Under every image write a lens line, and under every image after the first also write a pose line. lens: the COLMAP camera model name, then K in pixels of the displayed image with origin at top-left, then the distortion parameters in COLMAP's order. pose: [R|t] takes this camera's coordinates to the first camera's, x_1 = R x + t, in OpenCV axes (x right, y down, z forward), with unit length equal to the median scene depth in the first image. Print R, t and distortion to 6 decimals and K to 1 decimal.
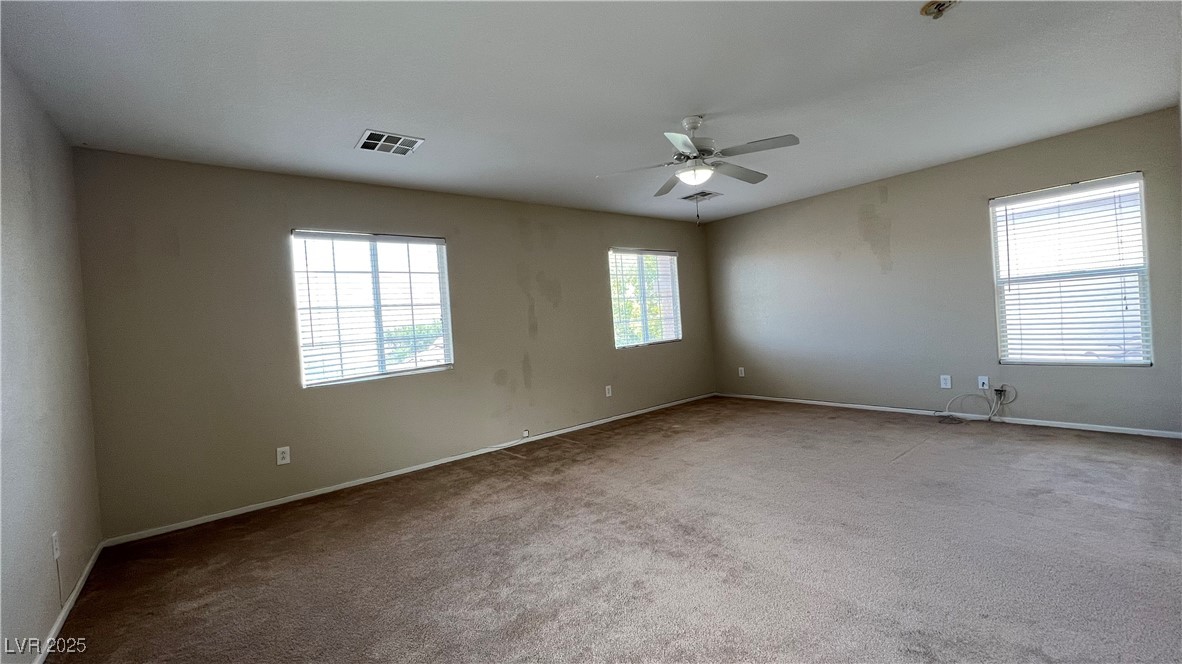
lens RADIAL K [[475.7, 0, 586.9], [0, 475.7, 328.5], [0, 0, 1]] dist [-0.001473, 0.001142]
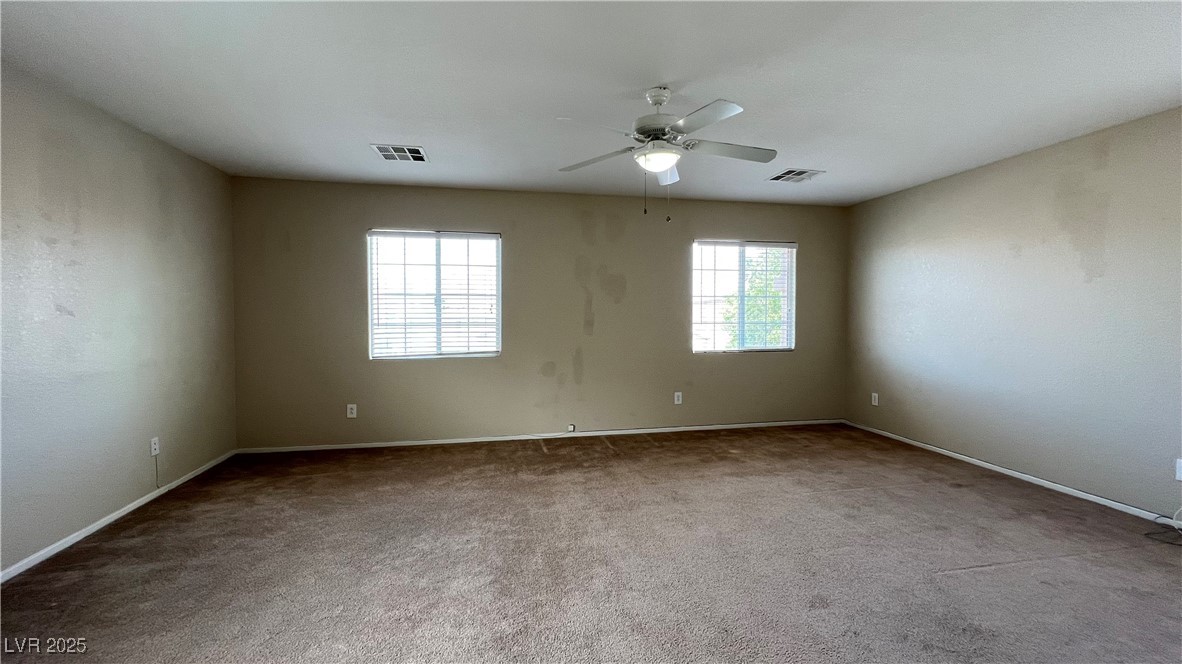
lens RADIAL K [[475.7, 0, 590.1], [0, 475.7, 327.9], [0, 0, 1]] dist [-0.001473, 0.001142]
pose [[0.881500, 0.083723, -0.464703, 0.398991], [-0.067464, 0.996390, 0.051542, -0.049040], [0.467340, -0.014083, 0.883965, 0.153867]]
